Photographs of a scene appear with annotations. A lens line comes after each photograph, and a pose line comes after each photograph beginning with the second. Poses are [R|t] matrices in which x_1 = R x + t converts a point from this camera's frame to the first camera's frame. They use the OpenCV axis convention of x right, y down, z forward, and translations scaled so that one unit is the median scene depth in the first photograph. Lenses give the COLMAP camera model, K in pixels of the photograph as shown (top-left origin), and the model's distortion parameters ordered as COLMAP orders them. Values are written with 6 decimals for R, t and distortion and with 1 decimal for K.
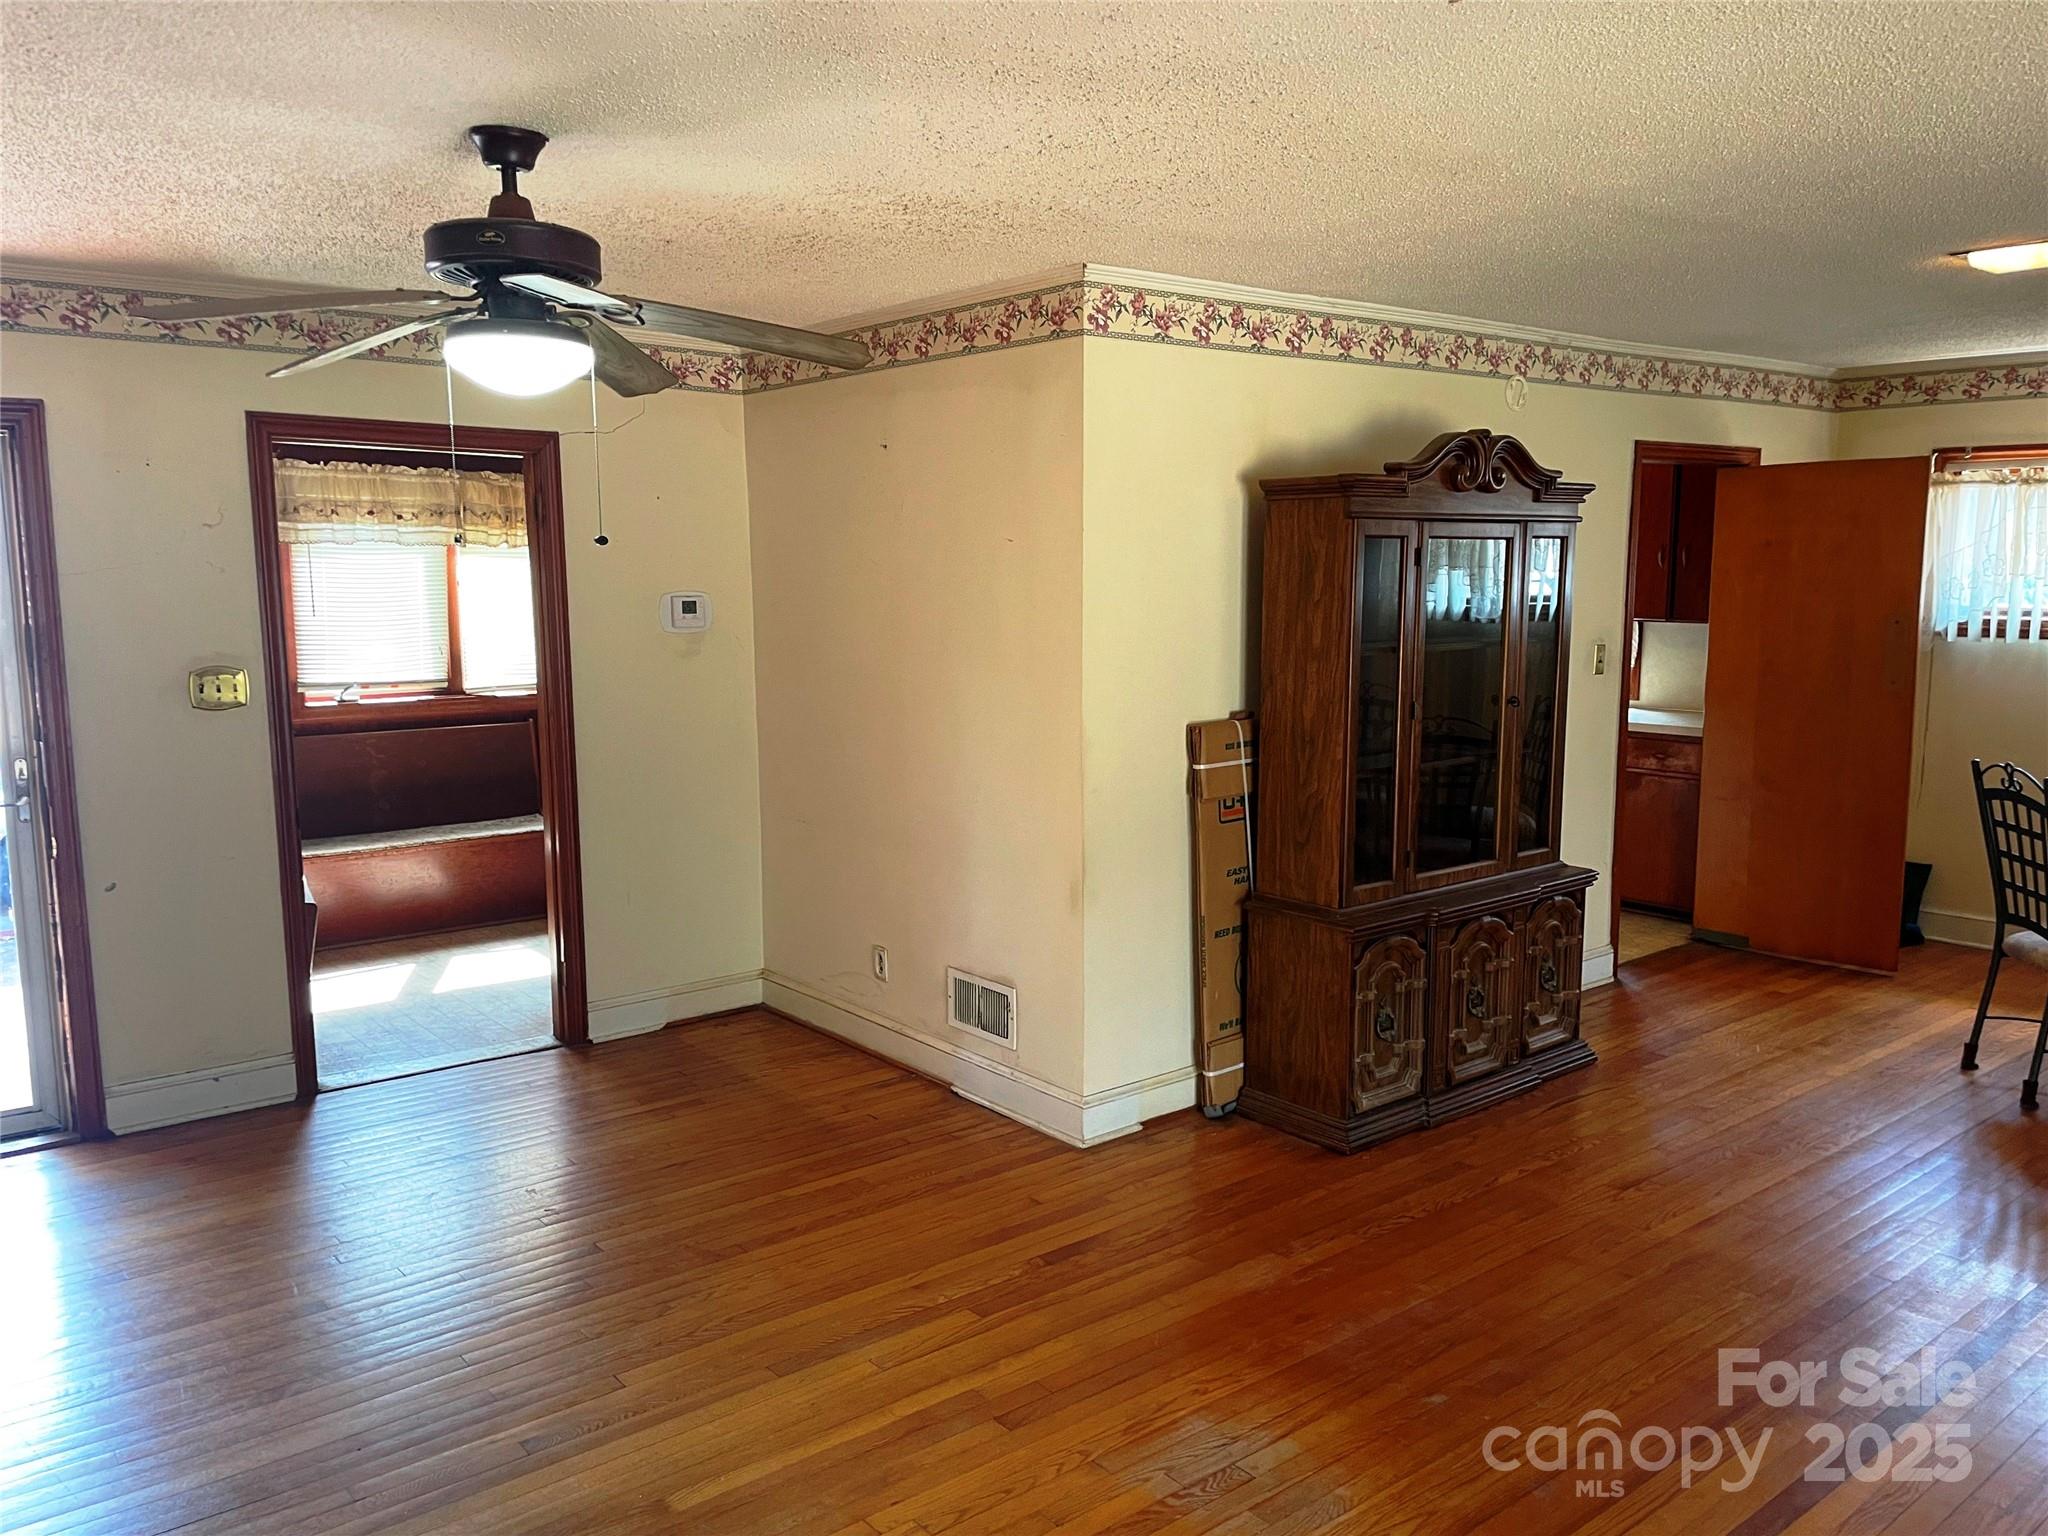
lens RADIAL K [[1557.2, 0, 1025.9], [0, 1557.2, 770.3], [0, 0, 1]] dist [0.075447, -0.105999]
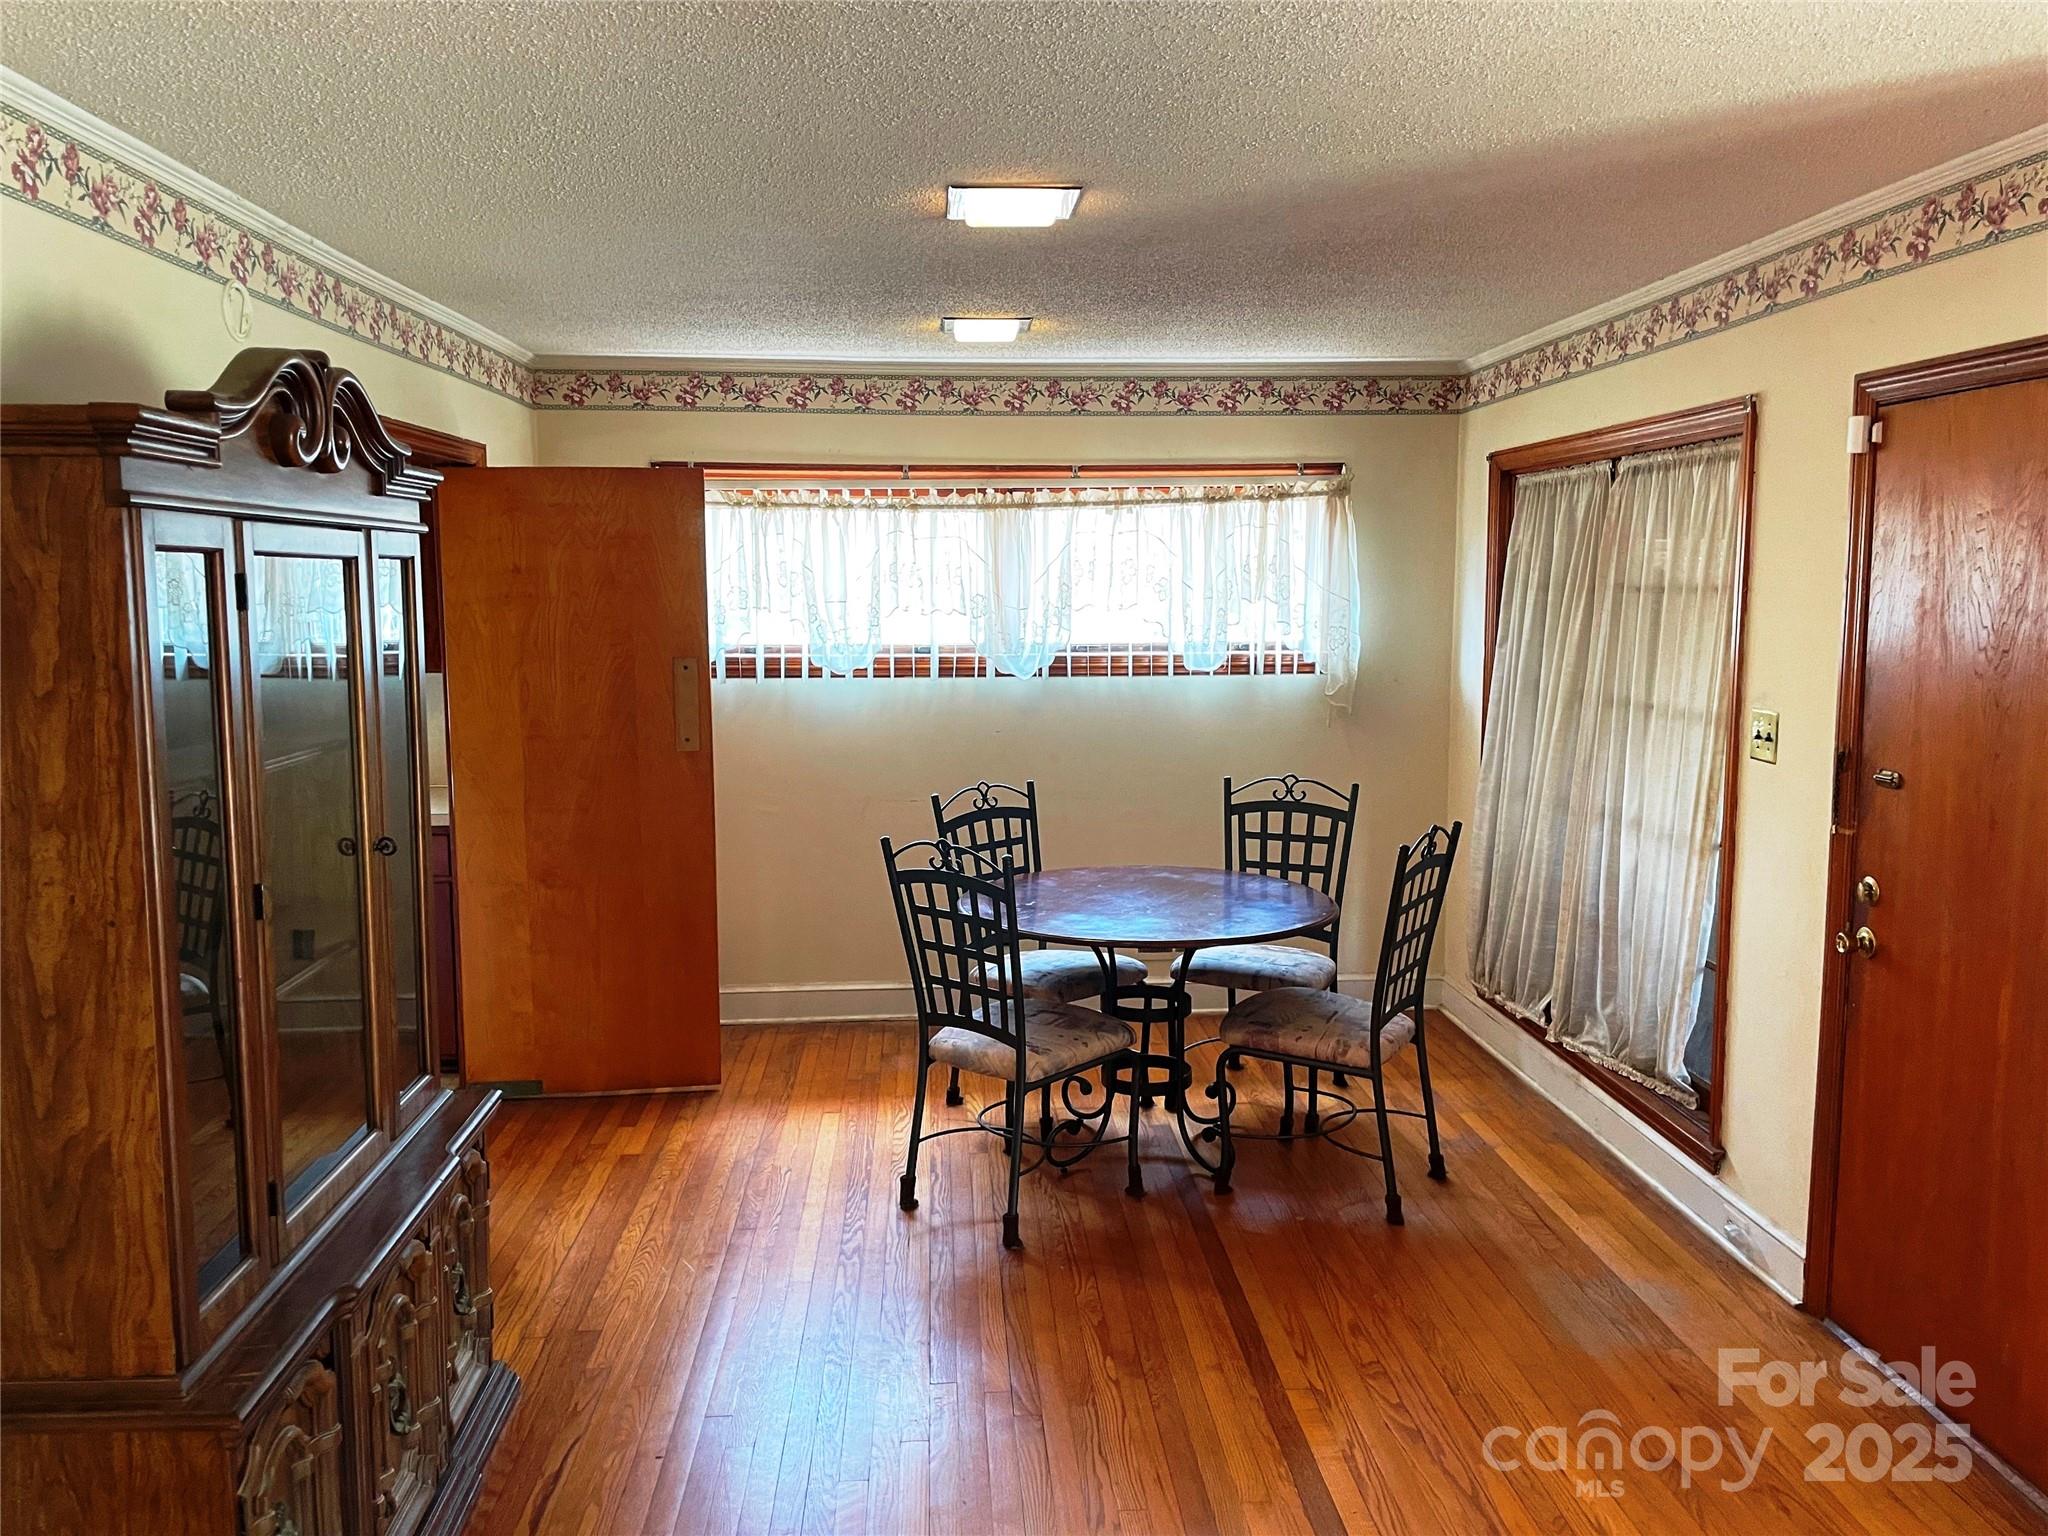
lens RADIAL K [[1557.2, 0, 1042.7], [0, 1557.2, 755.1], [0, 0, 1]] dist [0.075447, -0.105999]
pose [[0.583472, -0.086130, 0.807553, -0.004304], [0.104192, 0.994082, 0.030745, -0.064684], [-0.805422, 0.066202, 0.588993, 0.443895]]
